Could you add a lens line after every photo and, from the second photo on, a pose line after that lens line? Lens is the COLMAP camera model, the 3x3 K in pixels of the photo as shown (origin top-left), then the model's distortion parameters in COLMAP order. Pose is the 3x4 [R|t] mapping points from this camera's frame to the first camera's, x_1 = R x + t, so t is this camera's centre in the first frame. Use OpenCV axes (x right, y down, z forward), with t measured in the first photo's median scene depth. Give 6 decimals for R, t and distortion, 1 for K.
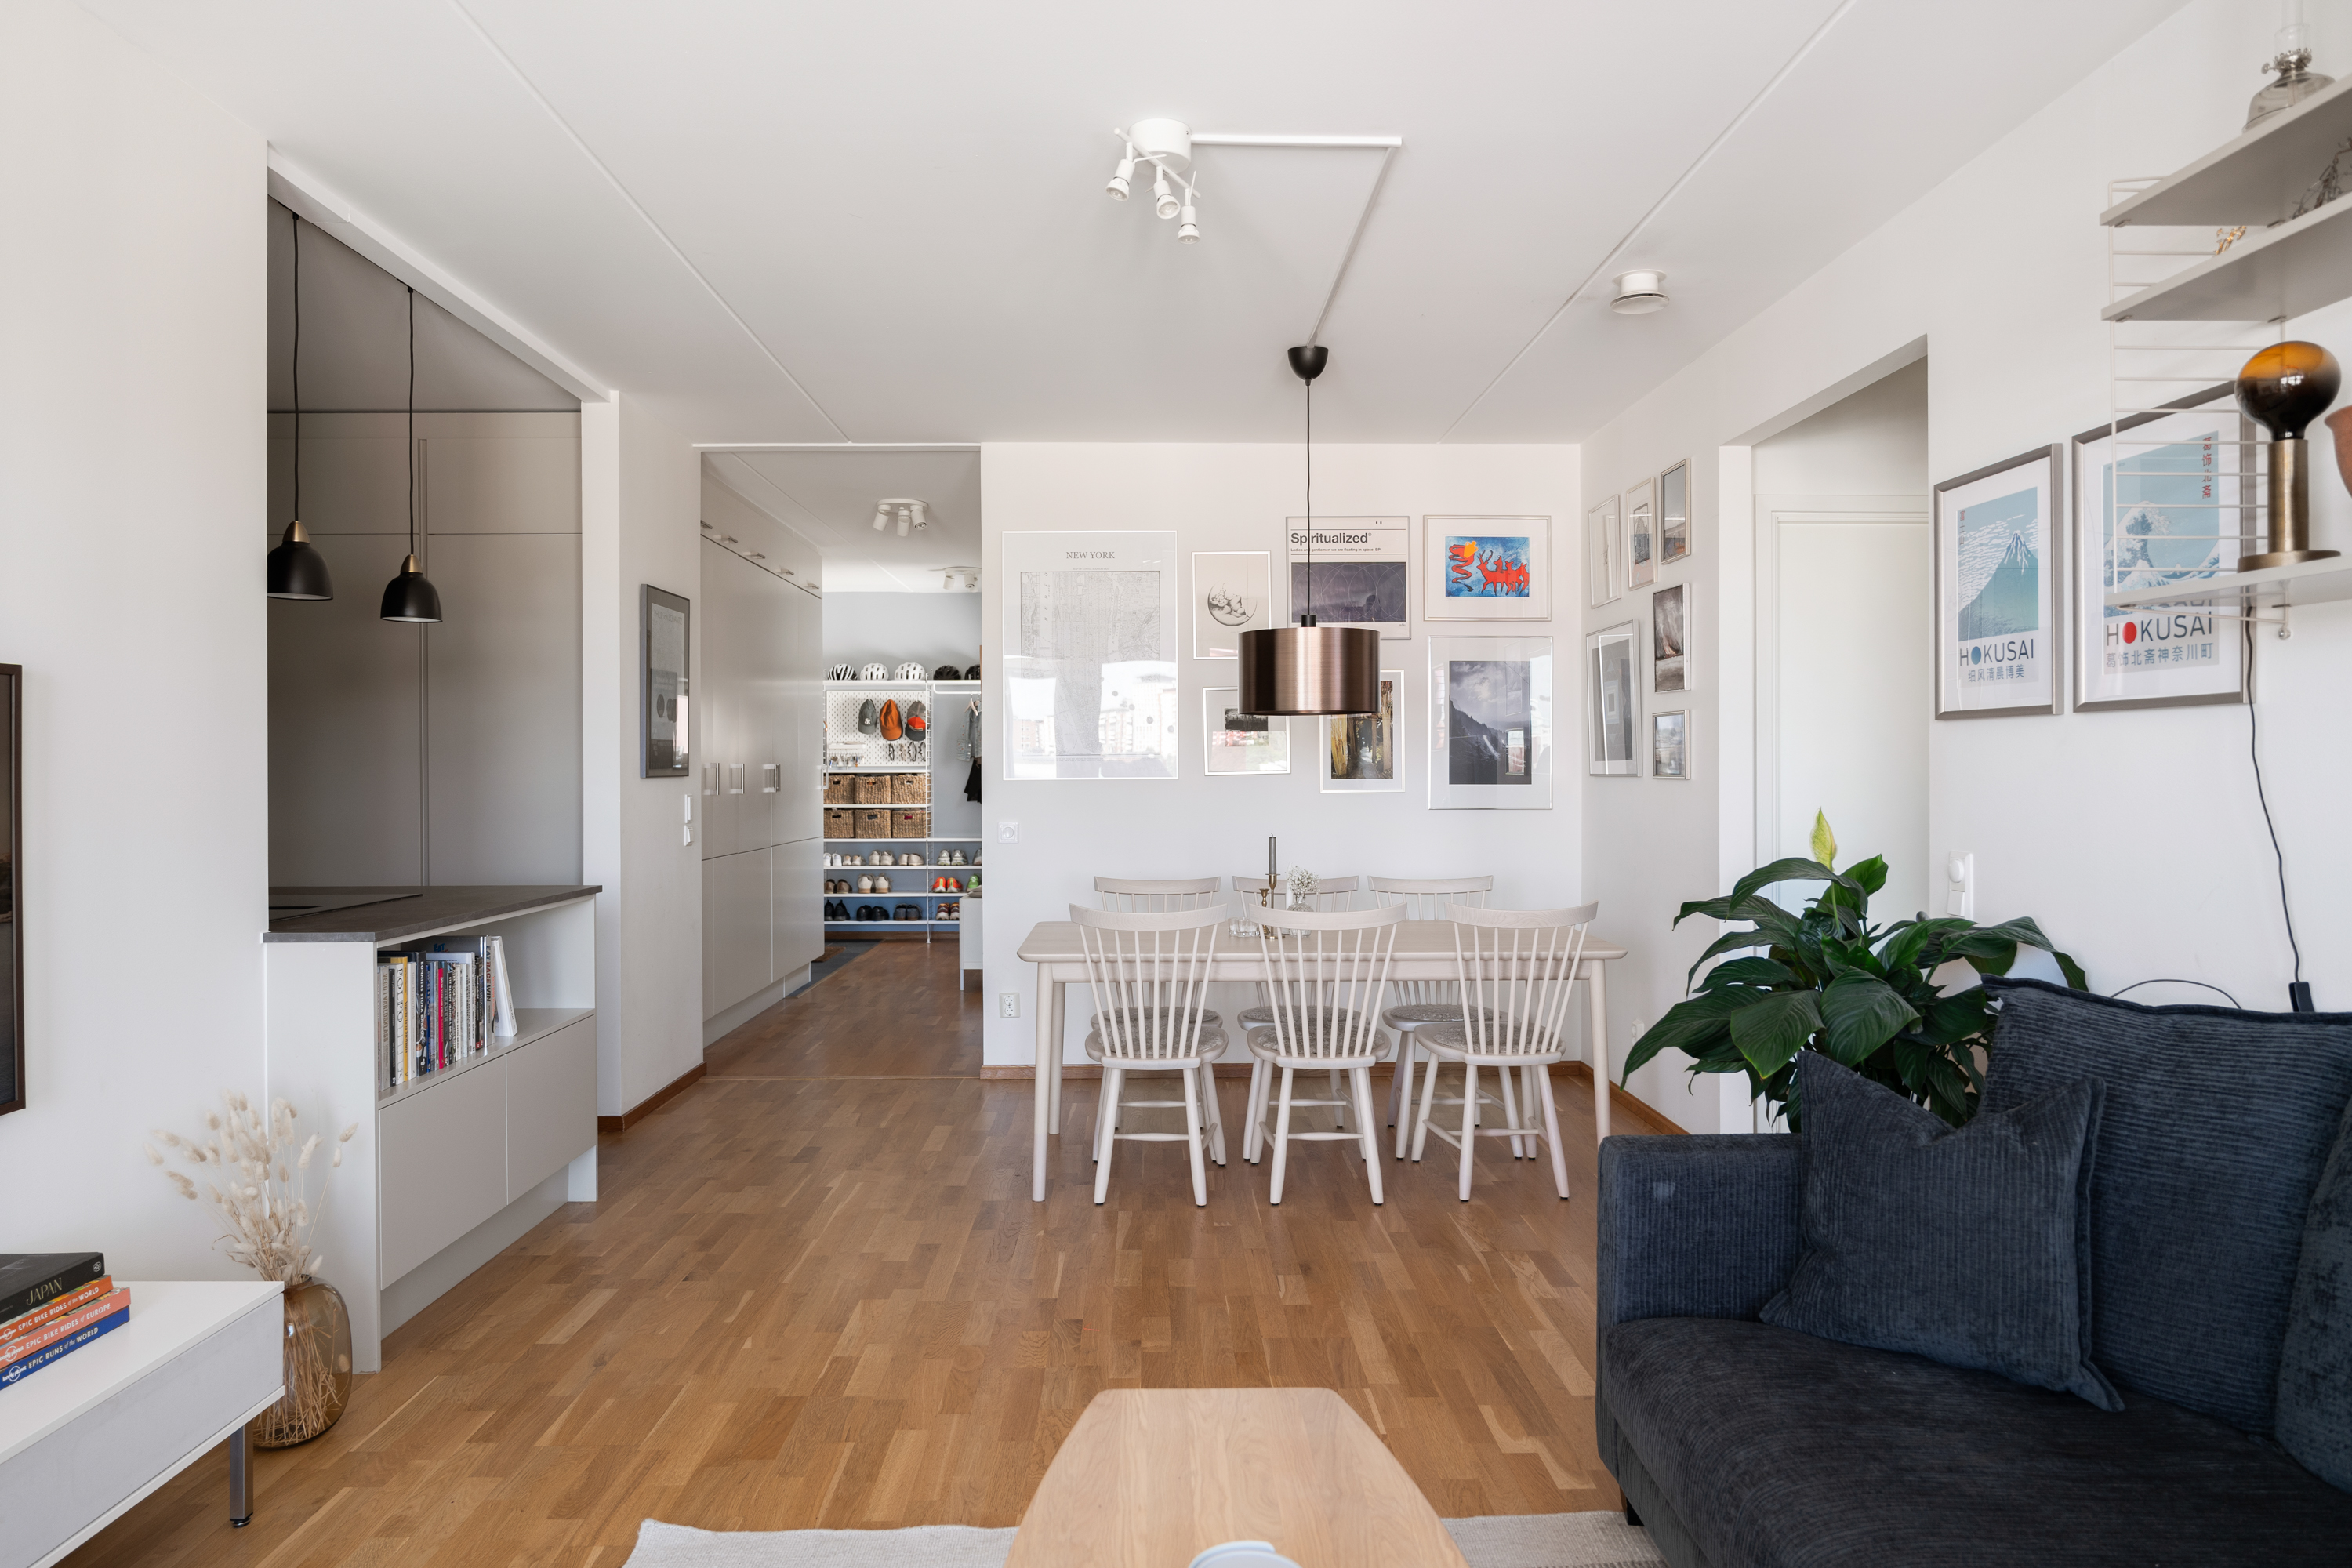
lens RADIAL K [[1456.9, 0, 1172.7], [0, 1456.9, 780.2], [0, 0, 1]] dist [-0.010544, 0.000897]
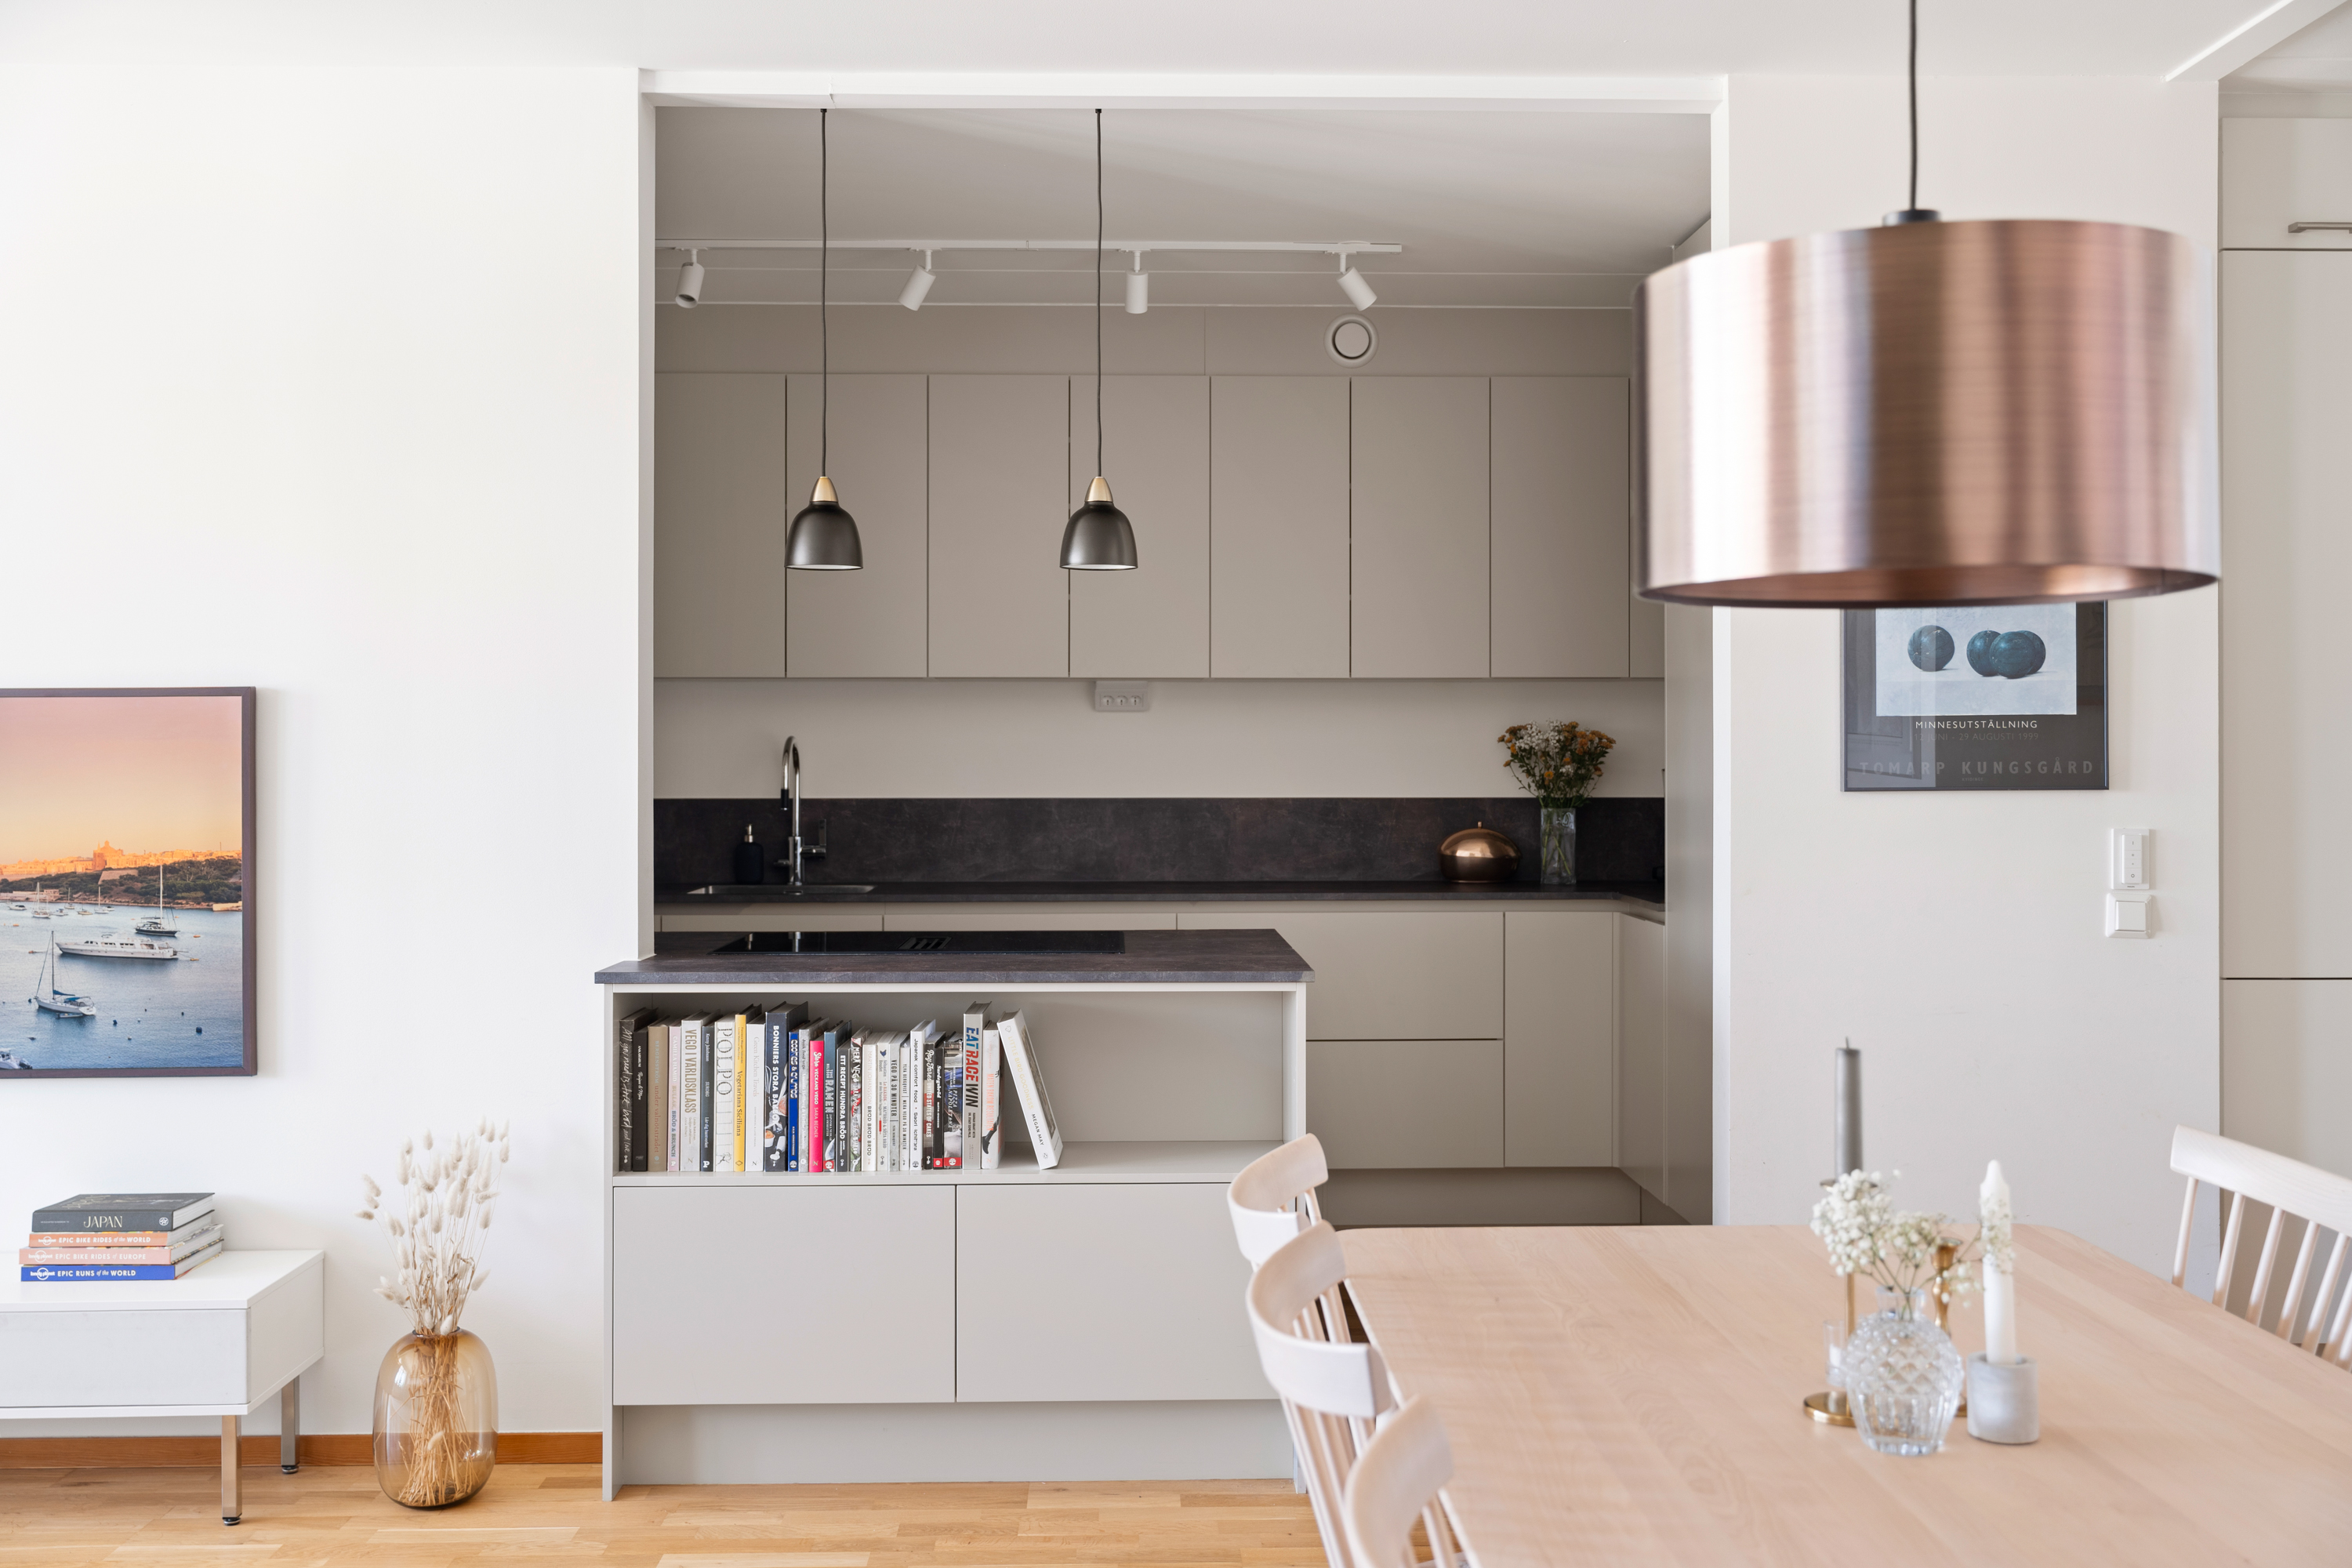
lens RADIAL K [[2216.2, 0, 1161.1], [0, 2216.2, 742.3], [0, 0, 1]] dist [0.009124, 0.000000]
pose [[0.006238, -0.007384, -0.999953, 0.592634], [-0.007096, 0.999947, -0.007428, -0.017951], [0.999955, 0.007142, 0.006185, 1.049397]]
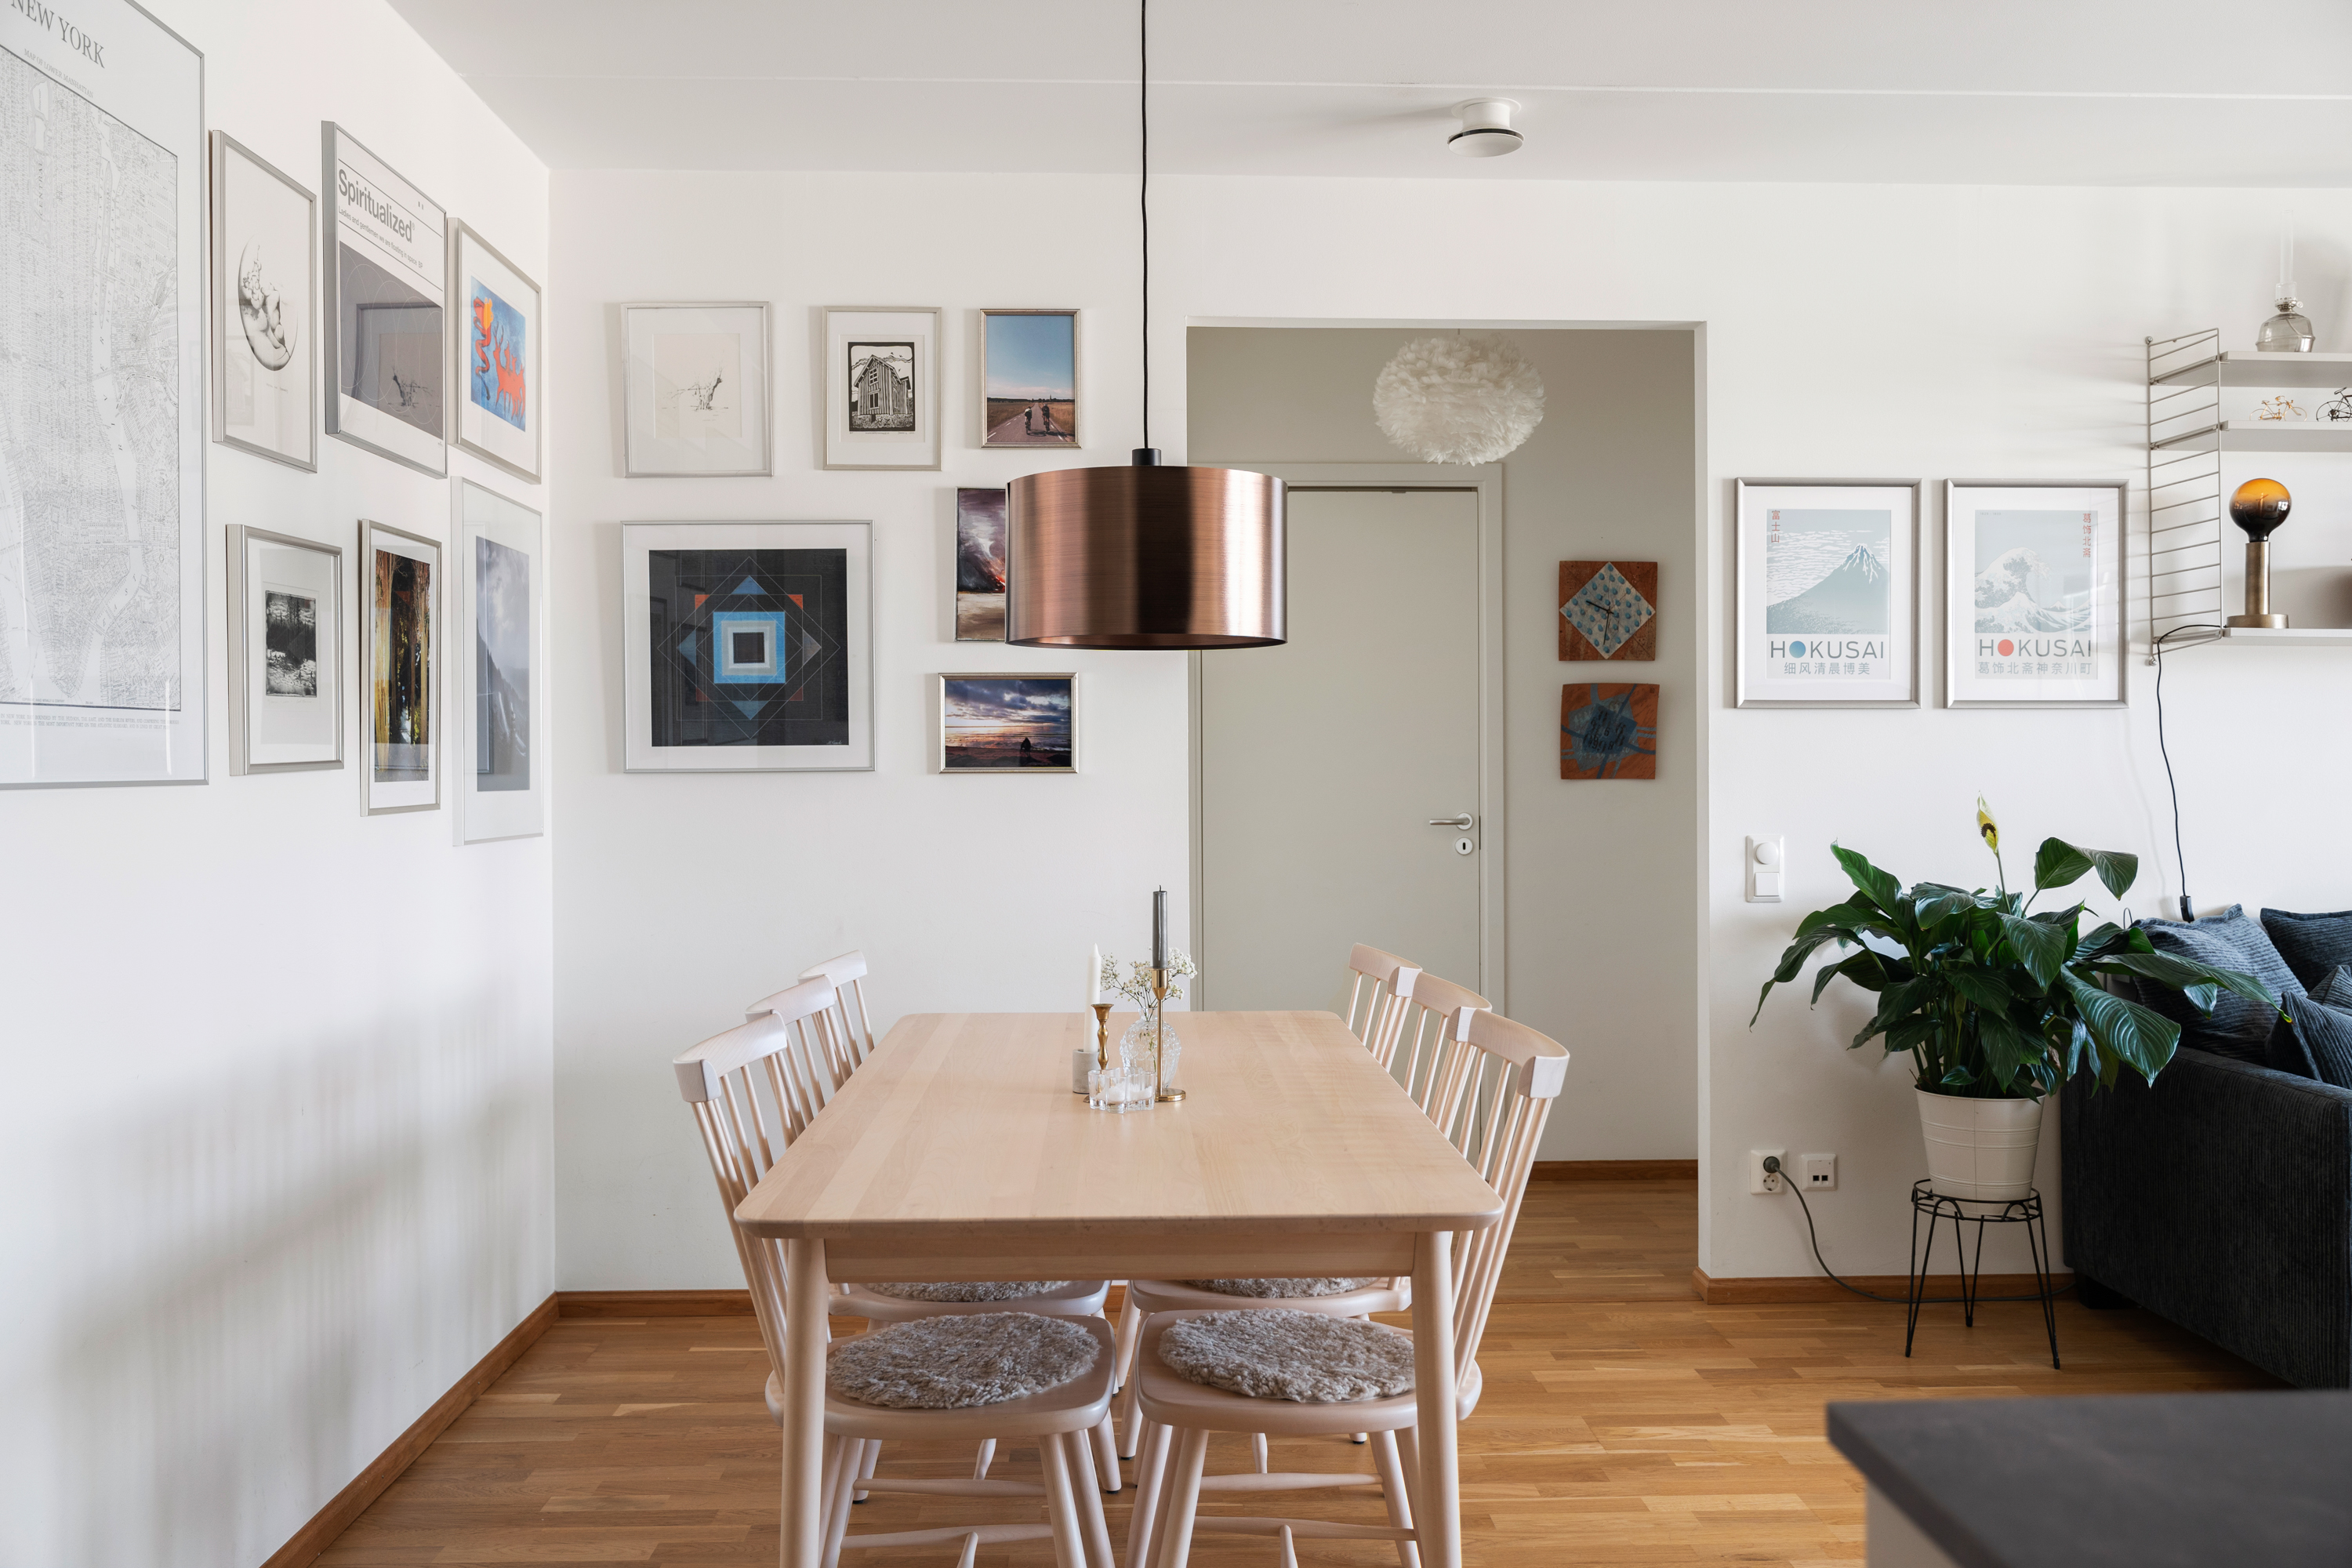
lens RADIAL K [[1875.8, 0, 1157.3], [0, 1875.8, 776.8], [0, 0, 1]] dist [-0.009503, 0.002385]
pose [[-0.005770, -0.005807, 0.999966, -0.678177], [0.010876, 0.999924, 0.005869, -0.004427], [-0.999924, 0.010910, -0.005706, 1.216129]]
